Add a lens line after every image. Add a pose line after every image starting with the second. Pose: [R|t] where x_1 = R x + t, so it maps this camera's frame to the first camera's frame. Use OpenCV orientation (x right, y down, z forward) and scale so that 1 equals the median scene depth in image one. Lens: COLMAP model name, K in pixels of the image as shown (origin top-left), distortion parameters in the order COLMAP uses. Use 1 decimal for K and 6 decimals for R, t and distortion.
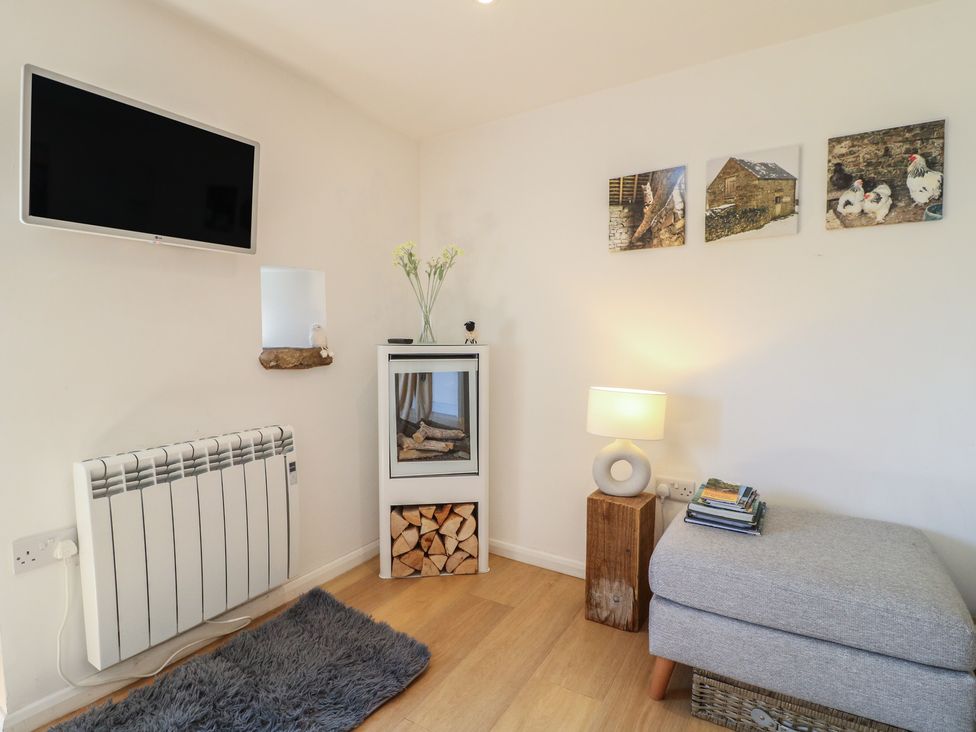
lens RADIAL K [[506.0, 0, 488.0], [0, 506.0, 366.0], [0, 0, 1]] dist [0.003342, -0.016830]
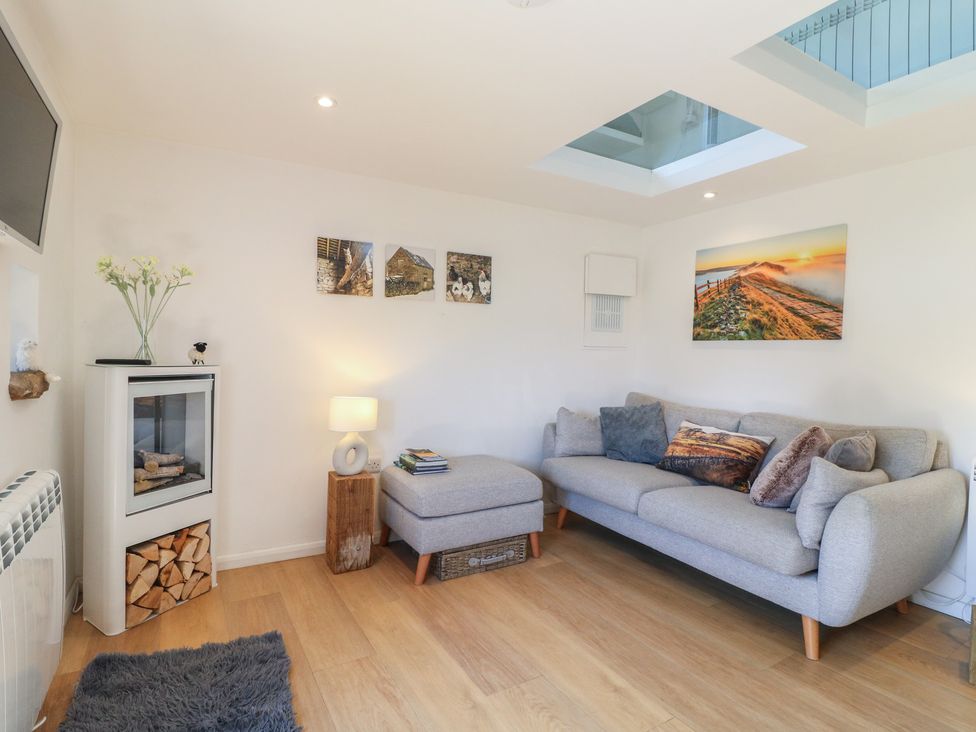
lens RADIAL K [[505.1, 0, 488.0], [0, 505.1, 366.0], [0, 0, 1]] dist [-0.002489, -0.016944]
pose [[0.468862, -0.010021, 0.883215, -0.749475], [0.035277, 0.999350, -0.007389, -0.014649], [-0.882567, 0.034622, 0.468911, 0.021350]]
